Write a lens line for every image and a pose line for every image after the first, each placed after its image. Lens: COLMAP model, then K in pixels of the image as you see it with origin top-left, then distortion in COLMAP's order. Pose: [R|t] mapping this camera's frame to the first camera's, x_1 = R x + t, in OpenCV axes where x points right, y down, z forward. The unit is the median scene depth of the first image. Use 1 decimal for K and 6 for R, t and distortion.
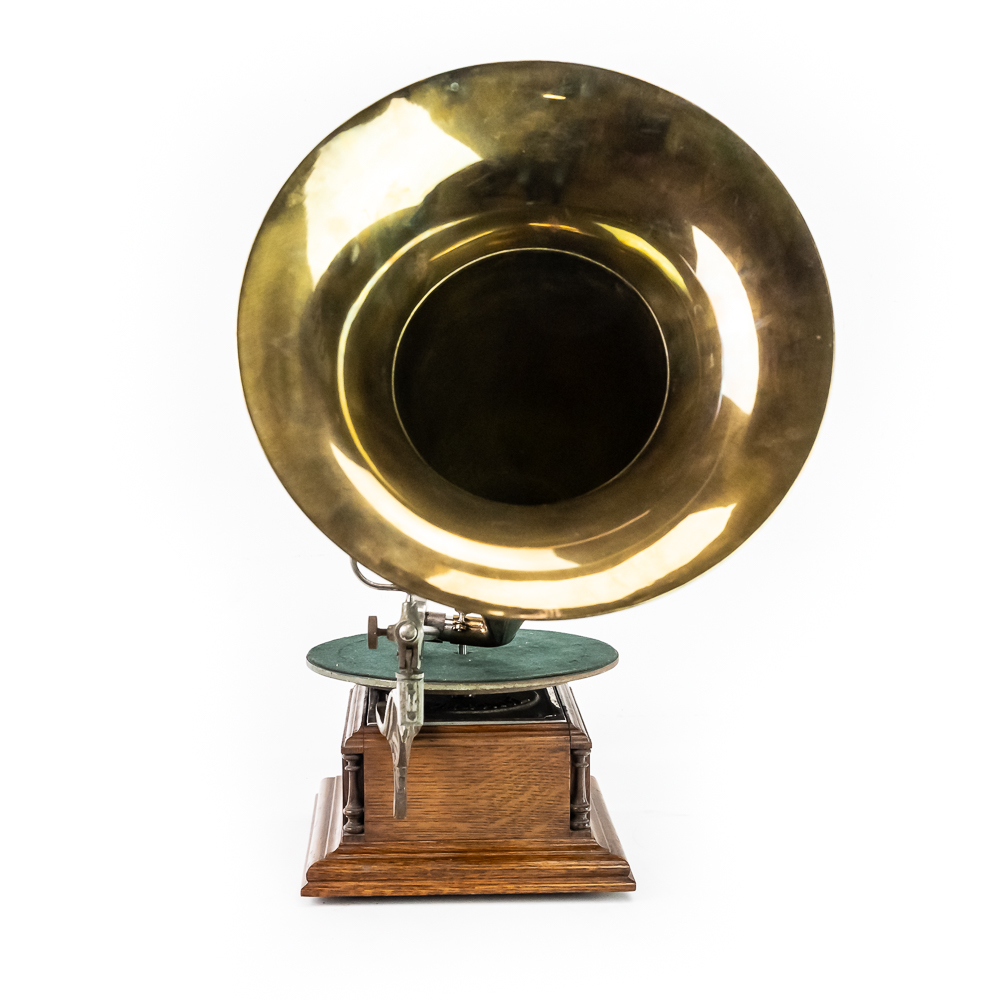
lens RADIAL K [[1962.0, 0, 500.0], [0, 1962.0, 500.0], [0, 0, 1]] dist [0.036248, 0.017051]
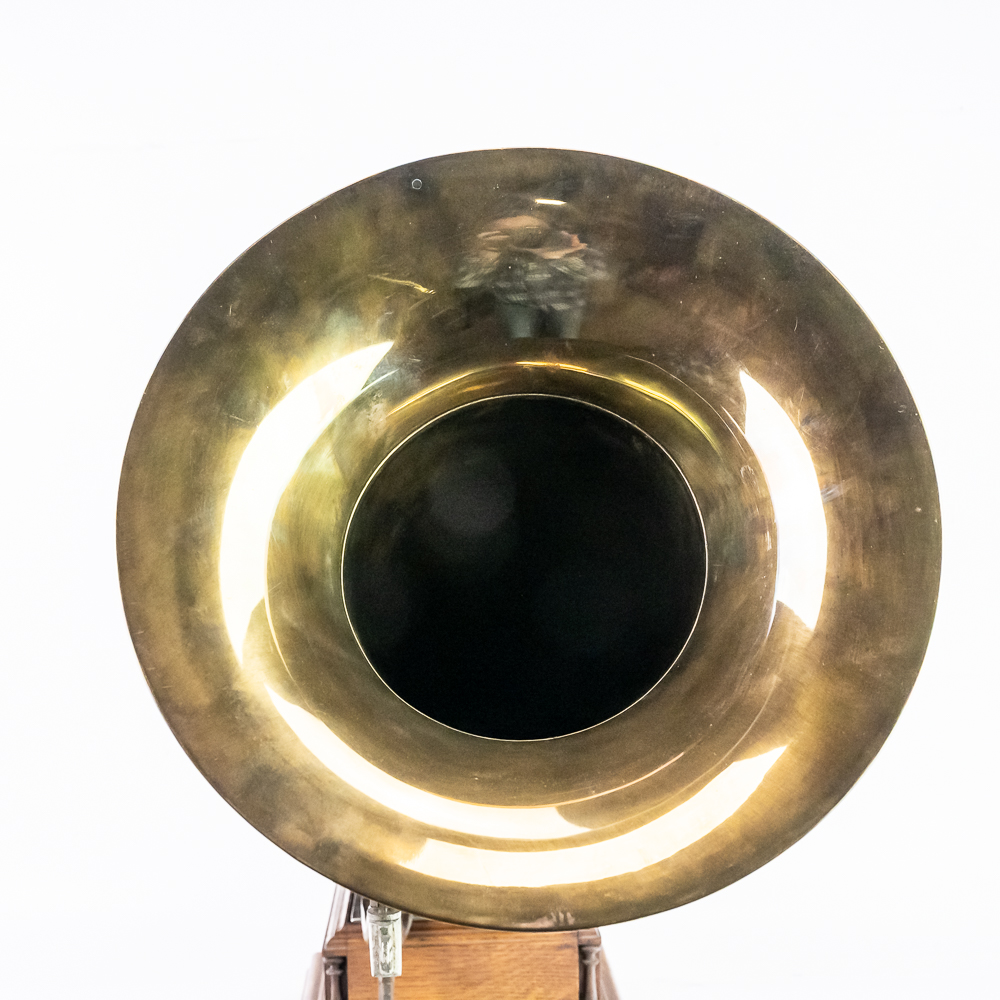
lens RADIAL K [[1804.3, 0, 500.0], [0, 1804.3, 500.0], [0, 0, 1]] dist [0.017114, 0.015372]
pose [[0.999840, -0.017885, 0.000765, 0.006255], [0.017896, 0.997670, -0.065837, -0.042960], [0.000414, 0.065840, 0.997830, 0.315797]]
